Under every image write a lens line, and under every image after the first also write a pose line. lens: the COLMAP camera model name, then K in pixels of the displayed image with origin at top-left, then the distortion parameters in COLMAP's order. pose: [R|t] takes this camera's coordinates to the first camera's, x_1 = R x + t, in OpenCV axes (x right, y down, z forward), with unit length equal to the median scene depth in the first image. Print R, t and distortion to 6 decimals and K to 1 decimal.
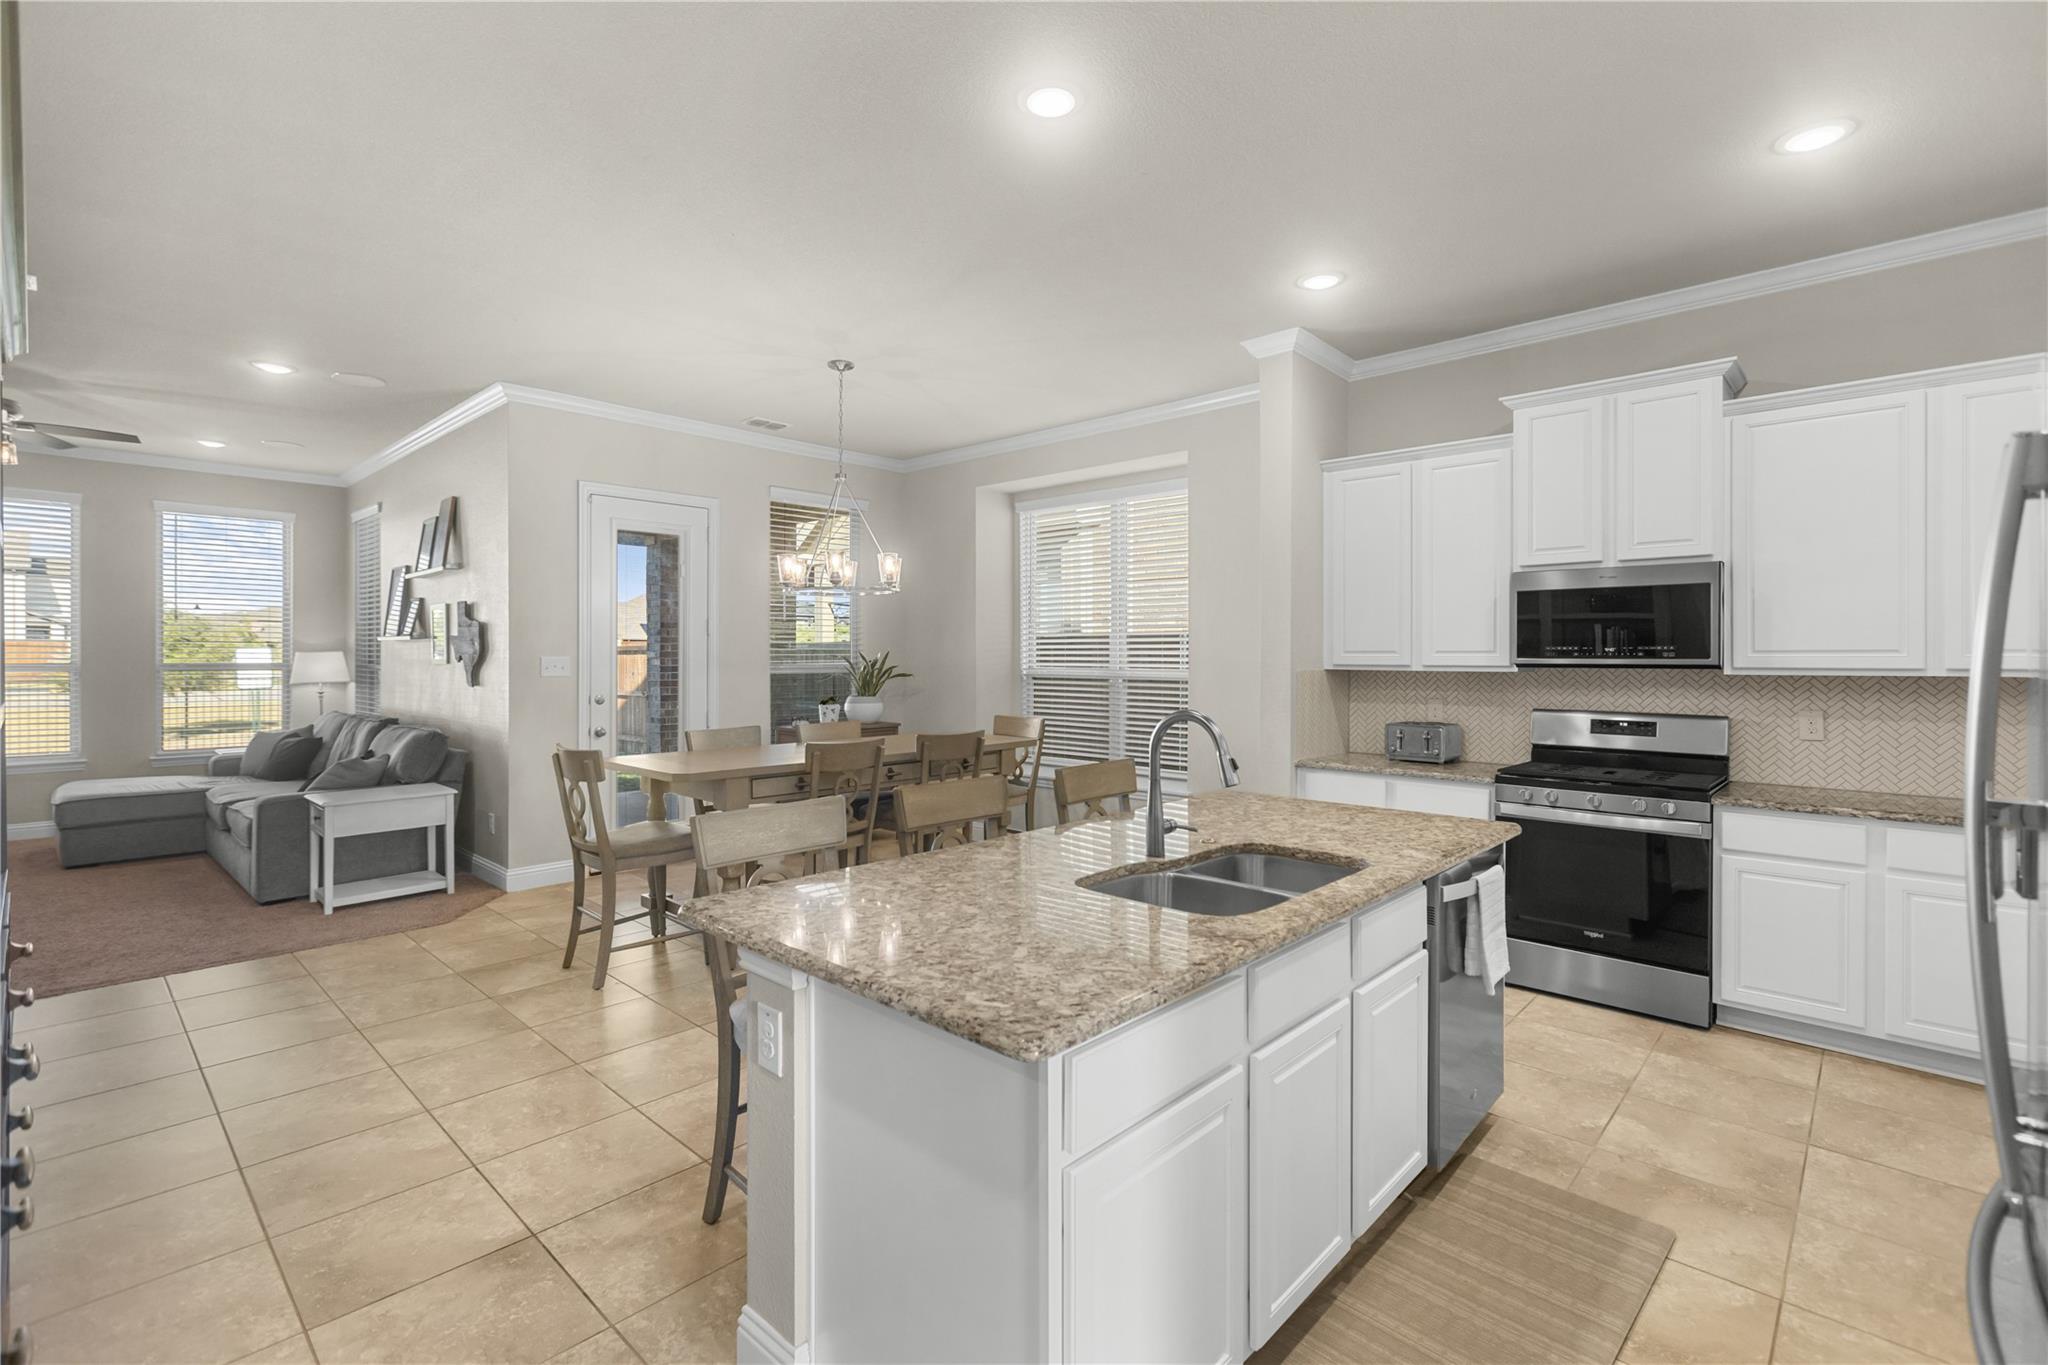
lens RADIAL K [[911.9, 0, 1031.3], [0, 911.9, 666.0], [0, 0, 1]] dist [-0.002809, -0.002495]
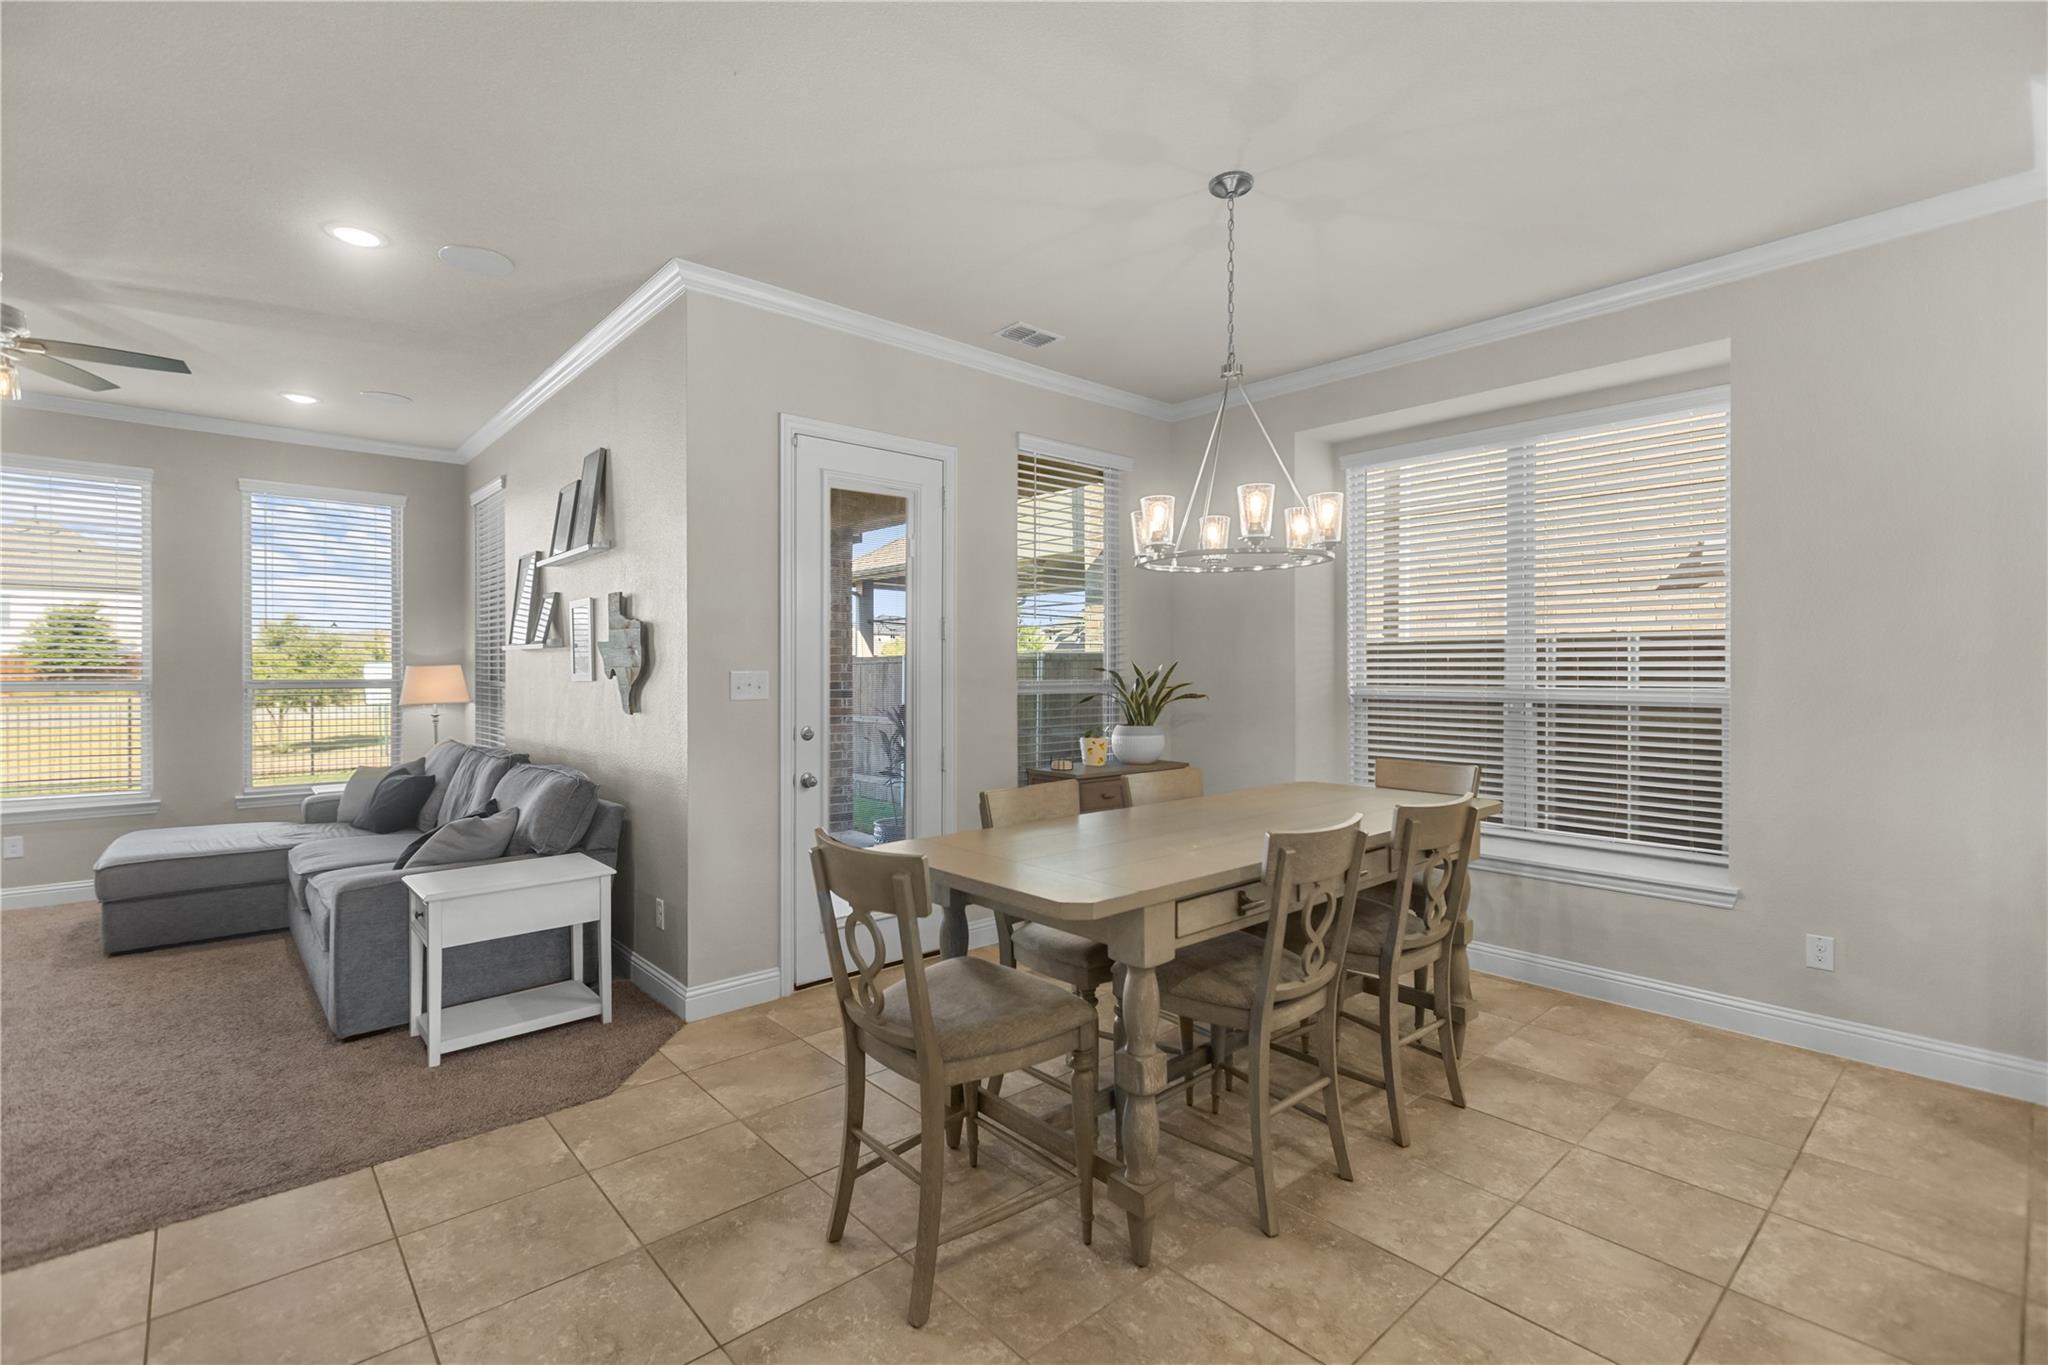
lens RADIAL K [[911.9, 0, 1027.2], [0, 911.9, 681.1], [0, 0, 1]] dist [-0.002809, -0.002495]
pose [[0.995485, -0.000158, -0.094920, -0.238595], [0.000208, 1.000000, 0.000517, -0.002844], [0.094920, -0.000534, 0.995485, 0.324303]]
